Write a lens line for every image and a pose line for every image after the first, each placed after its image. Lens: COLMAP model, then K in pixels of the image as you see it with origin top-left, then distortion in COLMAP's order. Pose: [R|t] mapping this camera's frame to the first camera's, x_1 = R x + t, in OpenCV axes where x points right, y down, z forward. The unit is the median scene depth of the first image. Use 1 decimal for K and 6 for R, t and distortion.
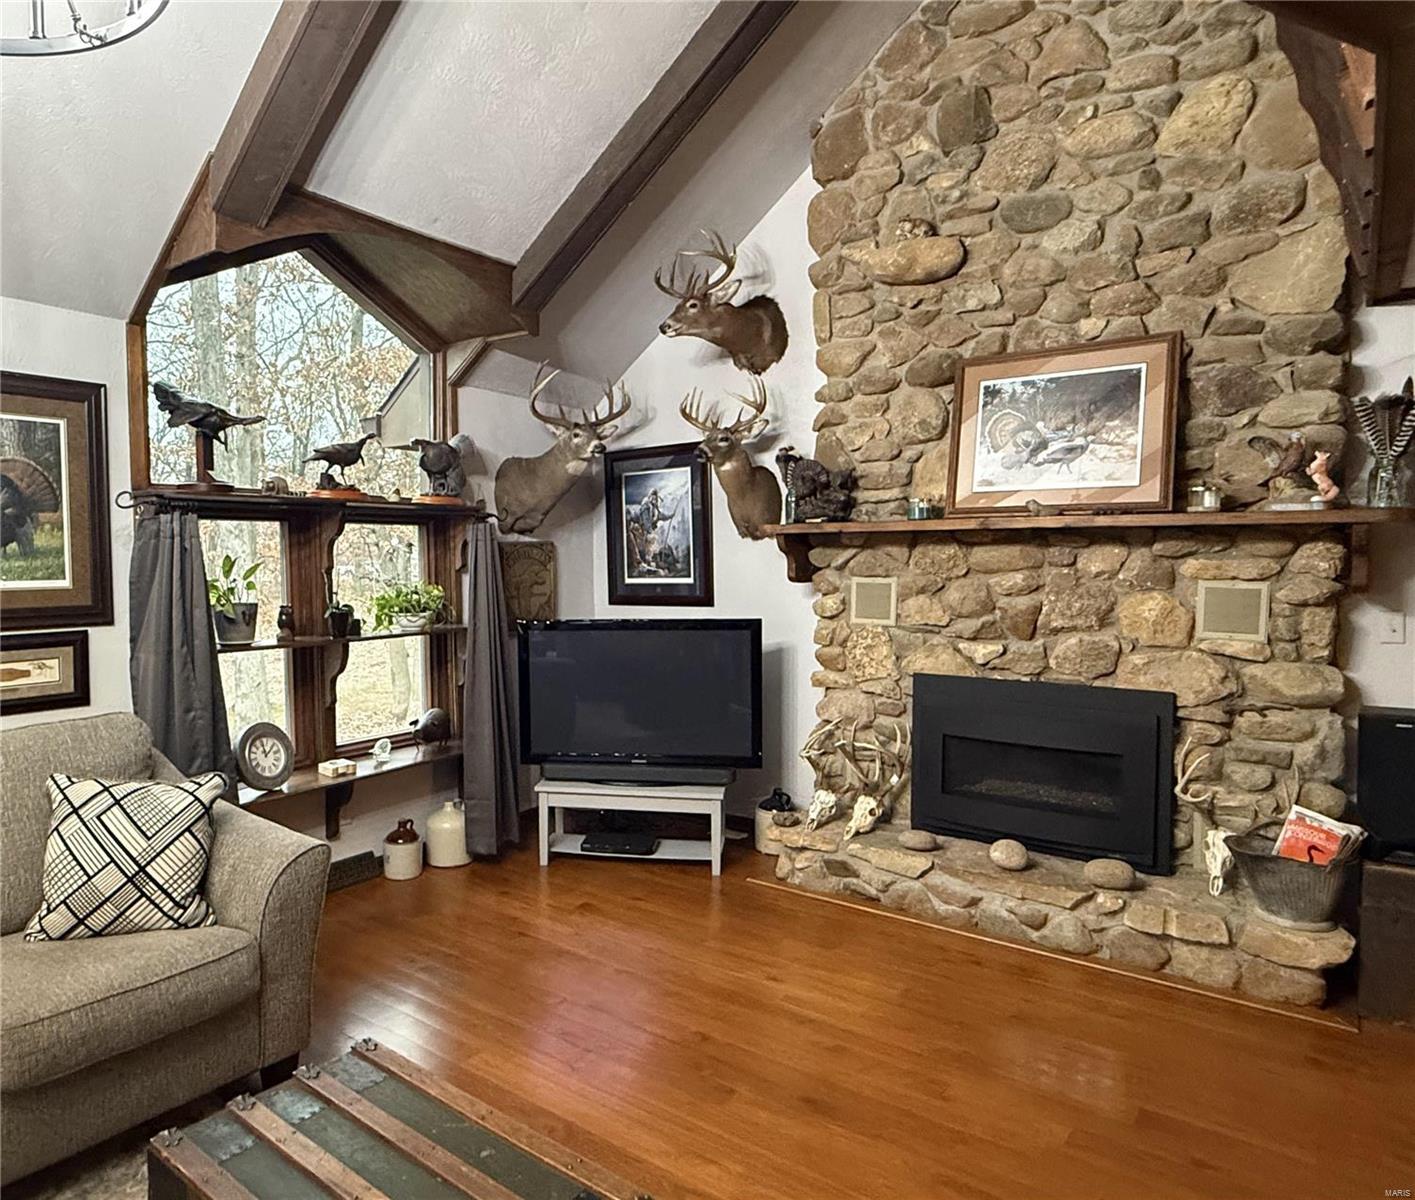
lens RADIAL K [[918.3, 0, 611.0], [0, 918.3, 601.5], [0, 0, 1]] dist [-0.001813, 0.001551]
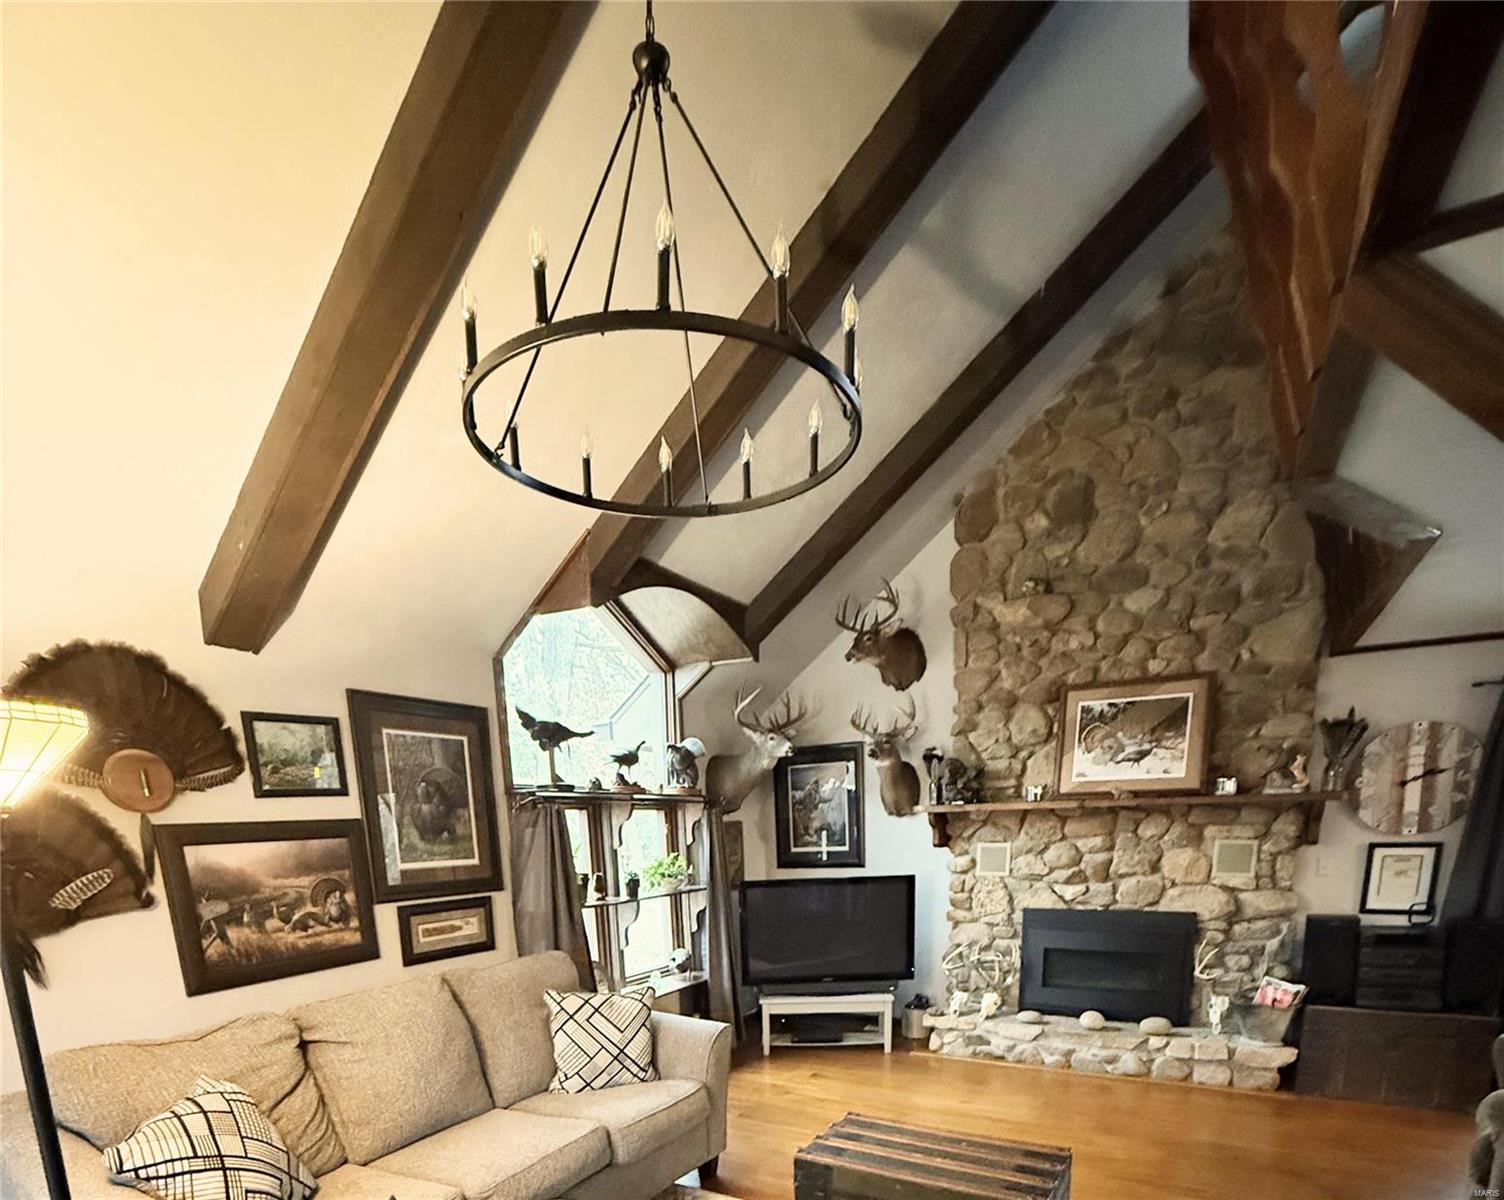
lens RADIAL K [[803.0, 0, 751.7], [0, 803.0, 1001.5], [0, 0, 1]] dist [0.000075, -0.000136]
pose [[0.986394, -0.055005, 0.154926, -0.321396], [0.029043, 0.985848, 0.165106, 0.000246], [-0.161815, -0.158360, 0.974032, -0.216484]]
